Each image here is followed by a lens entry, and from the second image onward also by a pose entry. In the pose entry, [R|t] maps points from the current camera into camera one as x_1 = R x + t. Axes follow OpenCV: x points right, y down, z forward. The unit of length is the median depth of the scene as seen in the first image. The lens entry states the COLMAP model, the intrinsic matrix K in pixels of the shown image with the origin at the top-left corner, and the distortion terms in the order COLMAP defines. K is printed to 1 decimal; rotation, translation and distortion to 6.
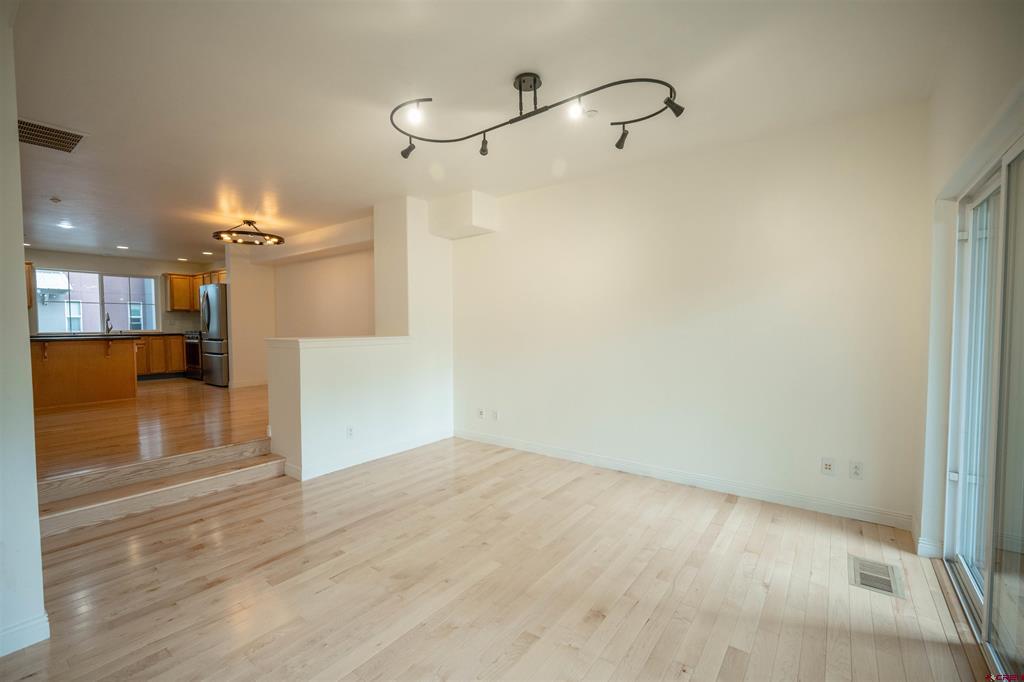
lens RADIAL K [[439.2, 0, 508.7], [0, 439.2, 343.6], [0, 0, 1]] dist [-0.002337, -0.000622]
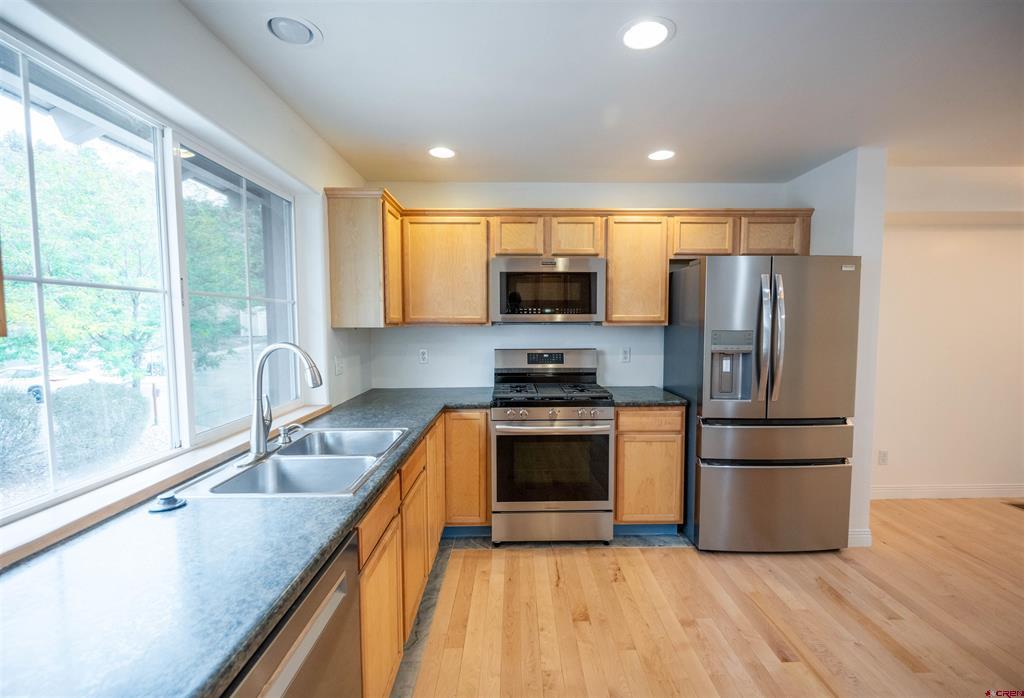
lens RADIAL K [[455.9, 0, 523.8], [0, 455.9, 350.8], [0, 0, 1]] dist [-0.002006, -0.000201]
pose [[0.783817, -0.037718, 0.619845, -2.121275], [0.026446, 0.999276, 0.027366, -0.156629], [-0.620428, -0.005057, 0.784247, 1.721366]]
